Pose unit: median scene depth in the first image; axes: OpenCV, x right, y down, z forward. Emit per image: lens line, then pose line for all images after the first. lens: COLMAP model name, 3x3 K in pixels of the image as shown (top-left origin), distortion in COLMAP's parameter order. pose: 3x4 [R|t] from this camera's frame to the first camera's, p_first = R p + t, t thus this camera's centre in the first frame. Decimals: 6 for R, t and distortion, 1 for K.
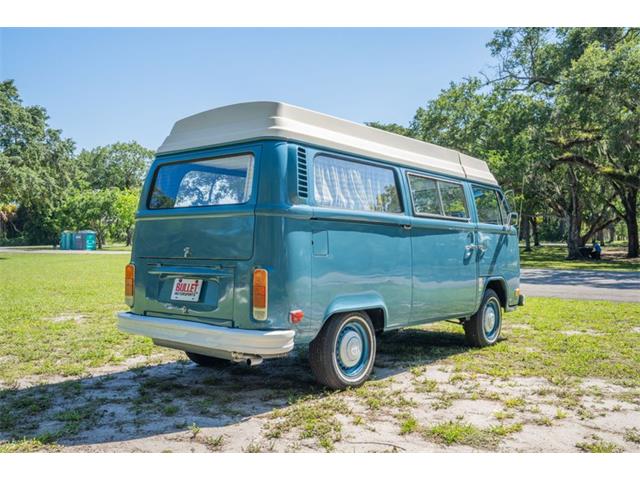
lens RADIAL K [[586.0, 0, 320.0], [0, 586.0, 240.0], [0, 0, 1]] dist [-0.001874, -0.005397]
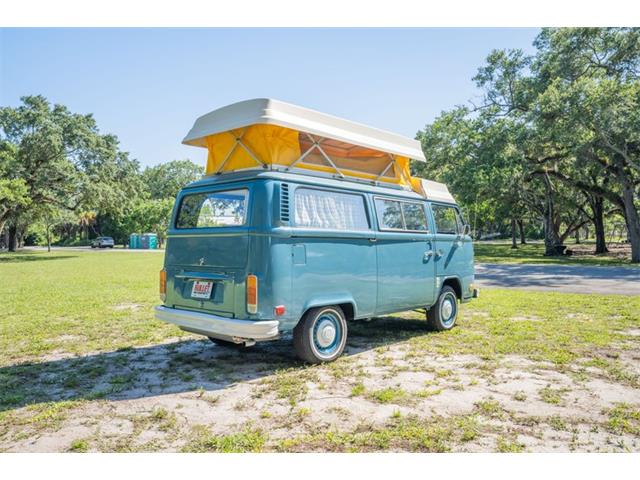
lens RADIAL K [[490.0, 0, 320.0], [0, 490.0, 240.0], [0, 0, 1]] dist [-0.080950, -0.000088]
pose [[0.999133, -0.006199, -0.041179, 0.079832], [0.006242, 0.999980, 0.000920, -0.024776], [0.041172, -0.001177, 0.999151, -0.095356]]
